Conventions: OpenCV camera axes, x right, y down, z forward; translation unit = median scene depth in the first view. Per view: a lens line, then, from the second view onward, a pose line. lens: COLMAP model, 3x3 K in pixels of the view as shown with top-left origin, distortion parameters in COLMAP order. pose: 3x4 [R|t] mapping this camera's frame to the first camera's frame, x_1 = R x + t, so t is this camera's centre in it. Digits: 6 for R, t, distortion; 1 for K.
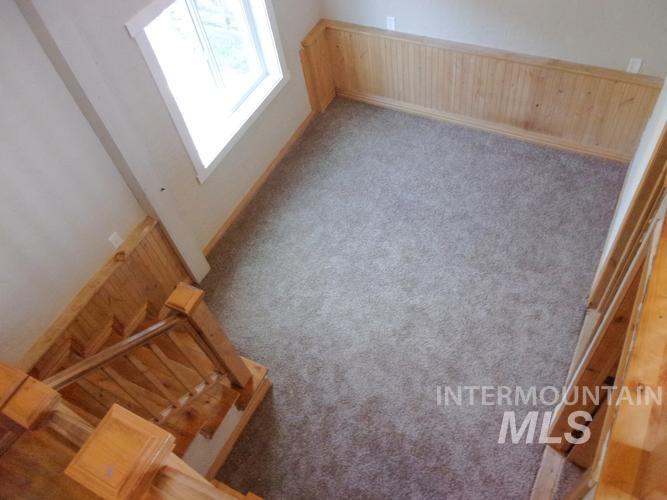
lens RADIAL K [[556.7, 0, 333.9], [0, 556.7, 251.6], [0, 0, 1]] dist [0.005552, -0.021897]
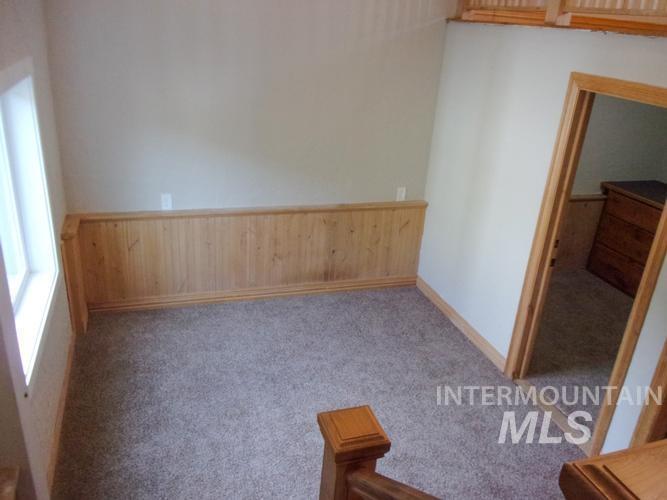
lens RADIAL K [[556.7, 0, 332.4], [0, 556.7, 249.0], [0, 0, 1]] dist [0.005552, -0.021897]
pose [[0.676106, -0.115556, 0.727687, -0.374298], [0.482815, 0.815520, -0.319088, 0.058937], [-0.556570, 0.567075, 0.607170, 0.365343]]
